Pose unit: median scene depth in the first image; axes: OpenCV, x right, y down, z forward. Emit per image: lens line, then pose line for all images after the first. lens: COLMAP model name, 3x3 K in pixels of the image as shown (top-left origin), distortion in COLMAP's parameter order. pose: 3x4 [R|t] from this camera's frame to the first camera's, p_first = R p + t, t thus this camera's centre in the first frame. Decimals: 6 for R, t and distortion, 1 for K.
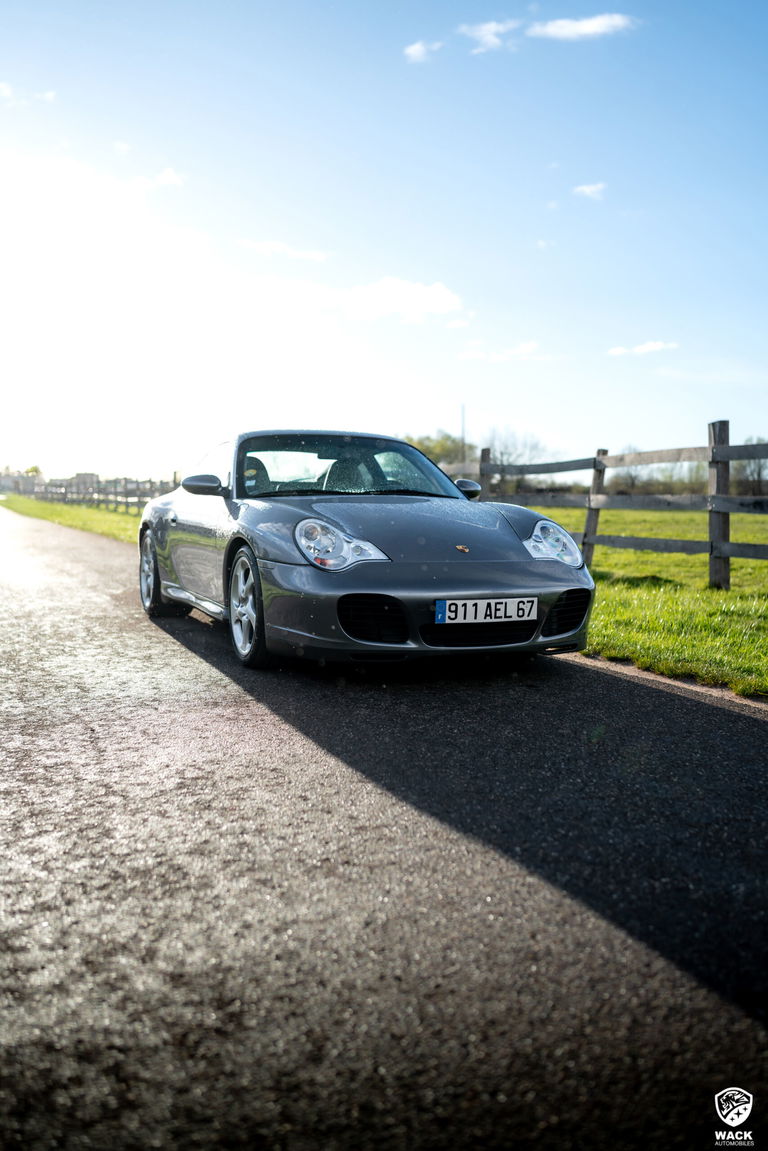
lens RADIAL K [[1081.6, 0, 384.0], [0, 1081.6, 575.5], [0, 0, 1]] dist [-0.002498, -0.009270]
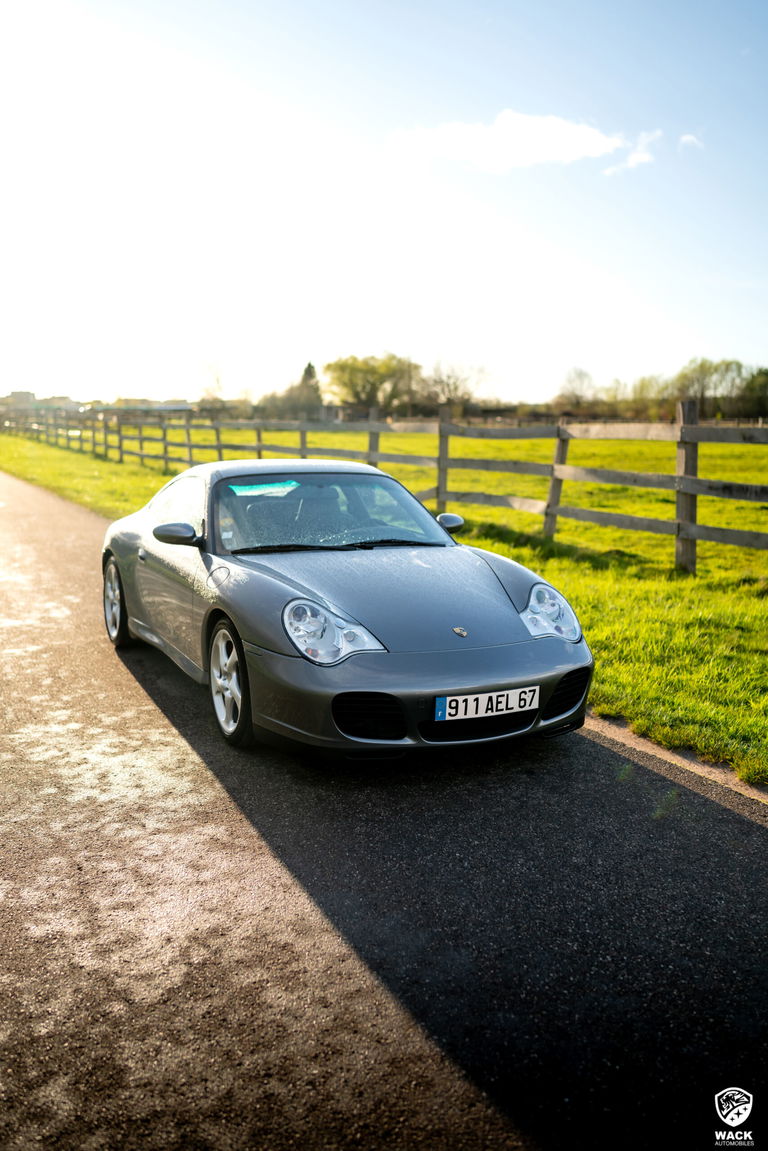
lens RADIAL K [[1081.6, 0, 384.0], [0, 1081.6, 575.5], [0, 0, 1]] dist [-0.002498, -0.009270]
pose [[0.998680, -0.007066, 0.050871, -0.041957], [0.003204, 0.997133, 0.075606, -0.144731], [-0.051260, -0.075344, 0.995839, 0.058874]]
